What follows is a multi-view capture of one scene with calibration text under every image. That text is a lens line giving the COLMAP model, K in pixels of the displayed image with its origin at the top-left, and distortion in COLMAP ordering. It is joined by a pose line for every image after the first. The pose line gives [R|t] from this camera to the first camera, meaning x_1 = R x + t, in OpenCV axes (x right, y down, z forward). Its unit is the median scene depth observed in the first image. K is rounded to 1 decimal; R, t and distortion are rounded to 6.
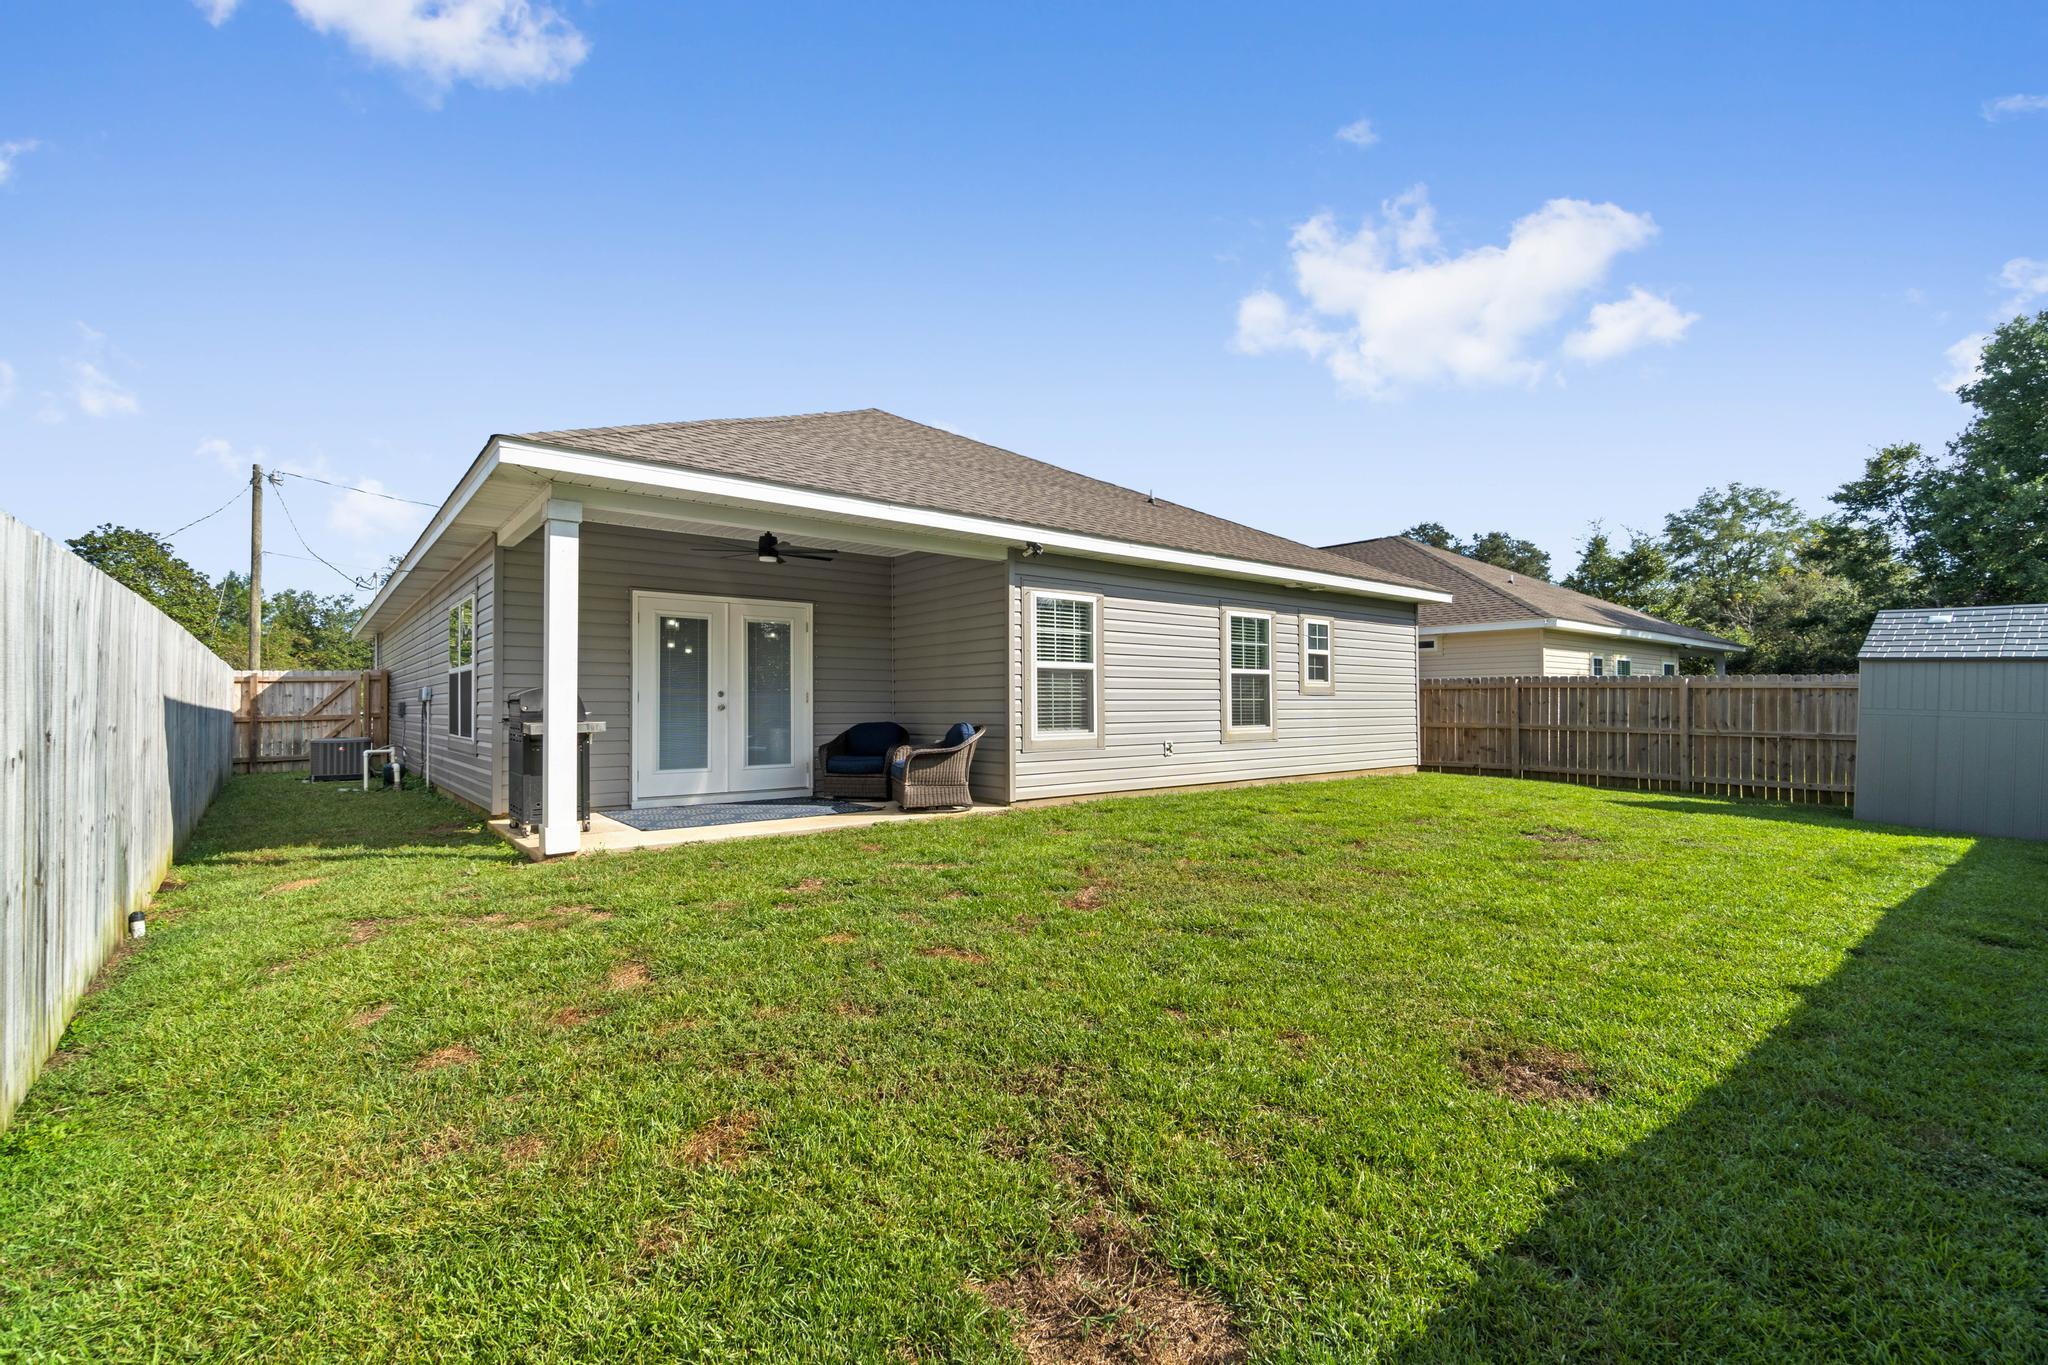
lens RADIAL K [[897.5, 0, 1026.4], [0, 897.5, 688.0], [0, 0, 1]] dist [-0.005109, 0.002192]
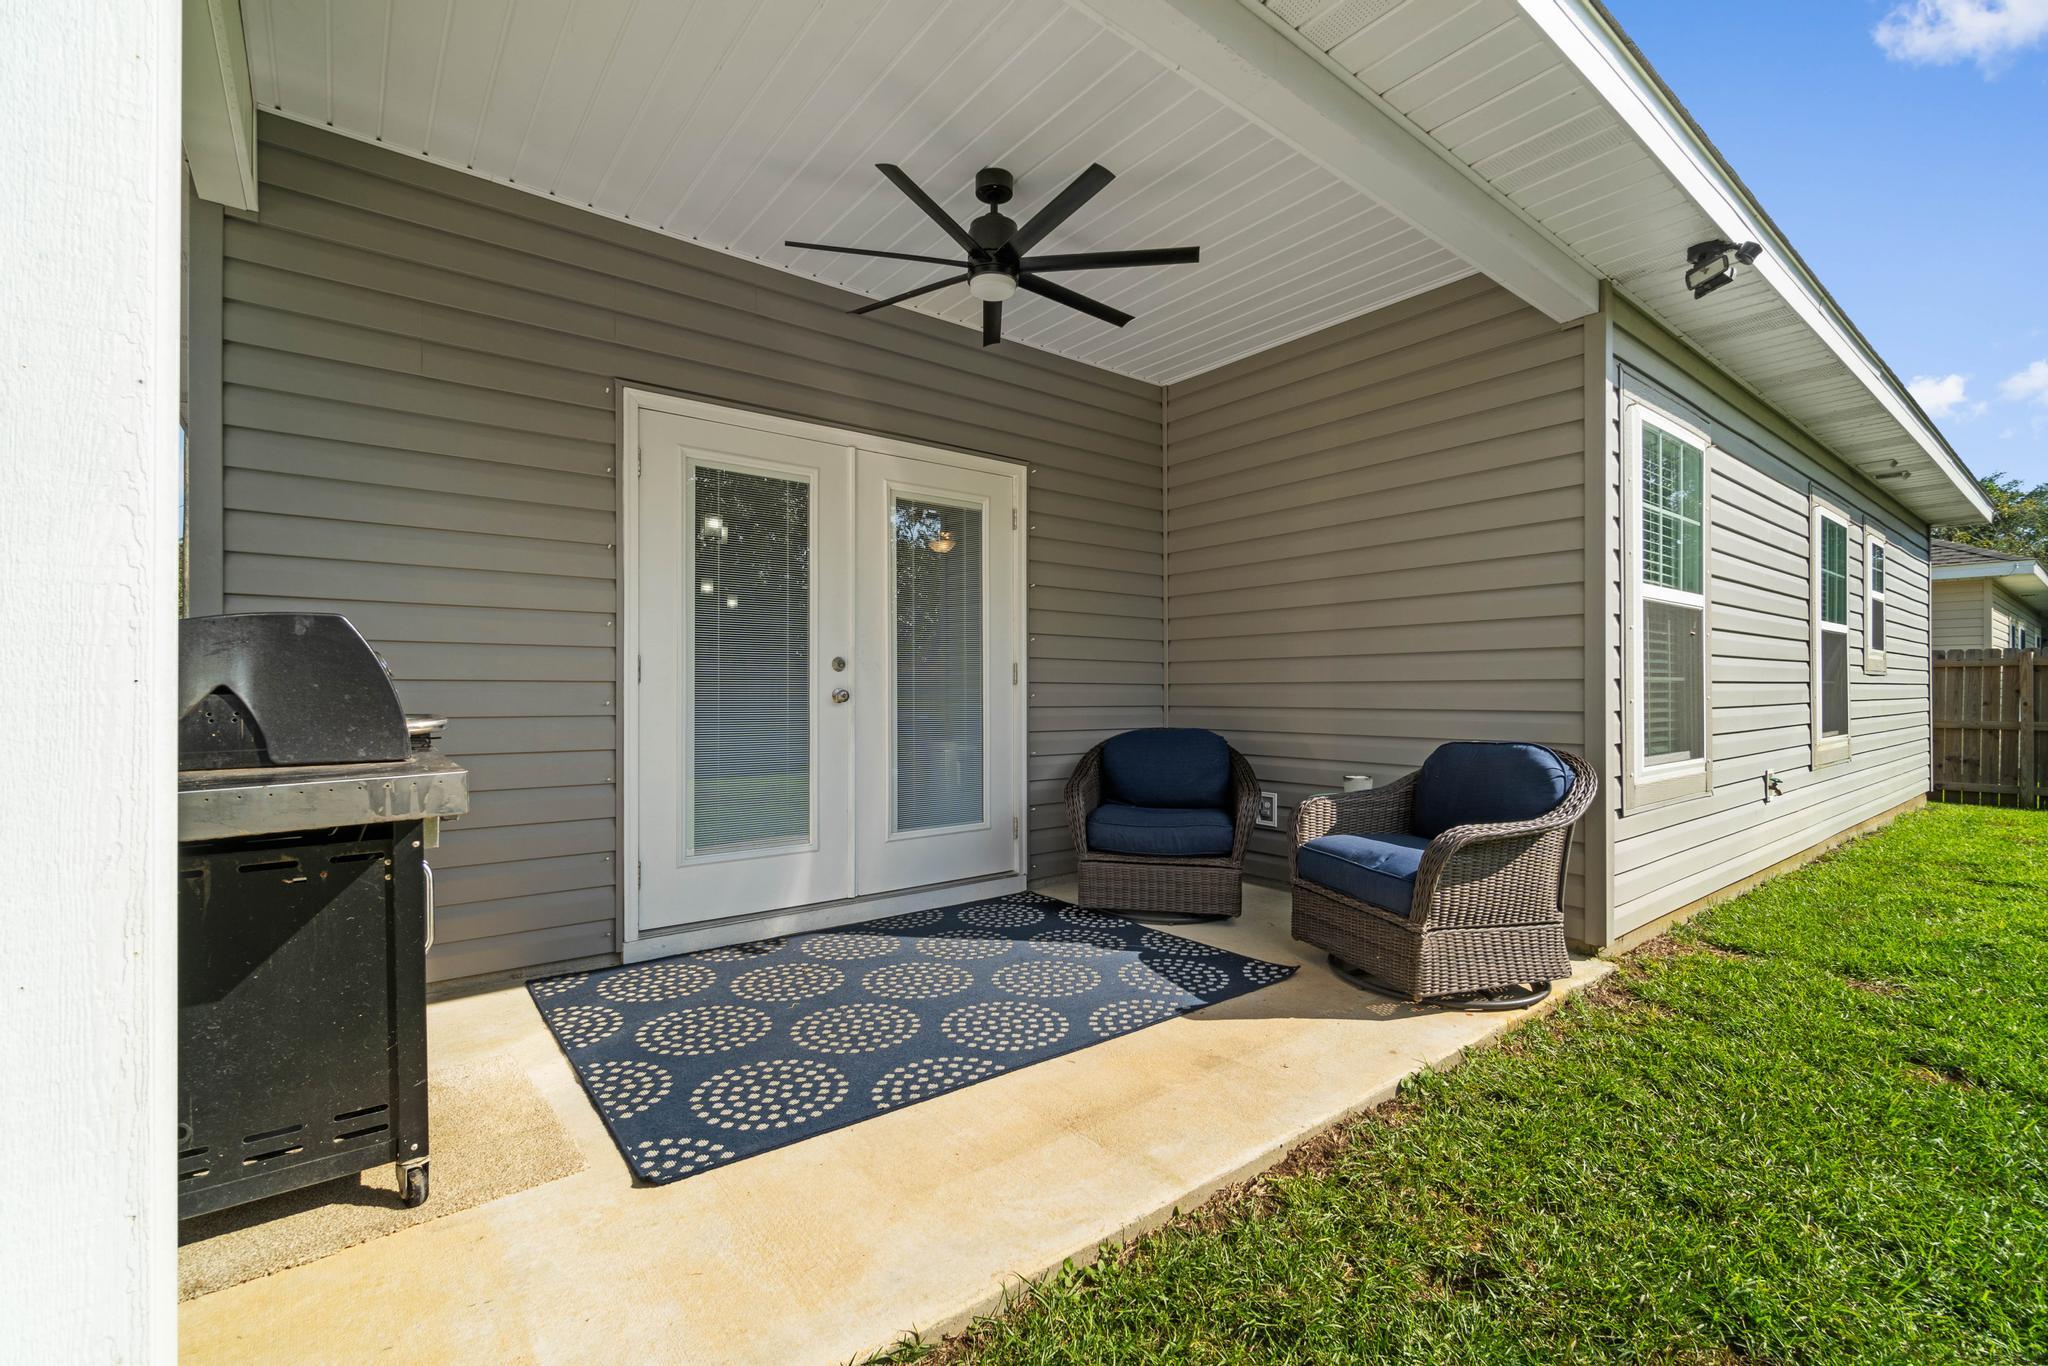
lens RADIAL K [[897.5, 0, 1025.2], [0, 897.5, 686.5], [0, 0, 1]] dist [-0.005109, 0.002192]
pose [[0.999645, 0.005660, -0.026032, -0.236795], [-0.005088, 0.999745, 0.021994, 0.007337], [0.026150, -0.021854, 0.999419, 0.569554]]
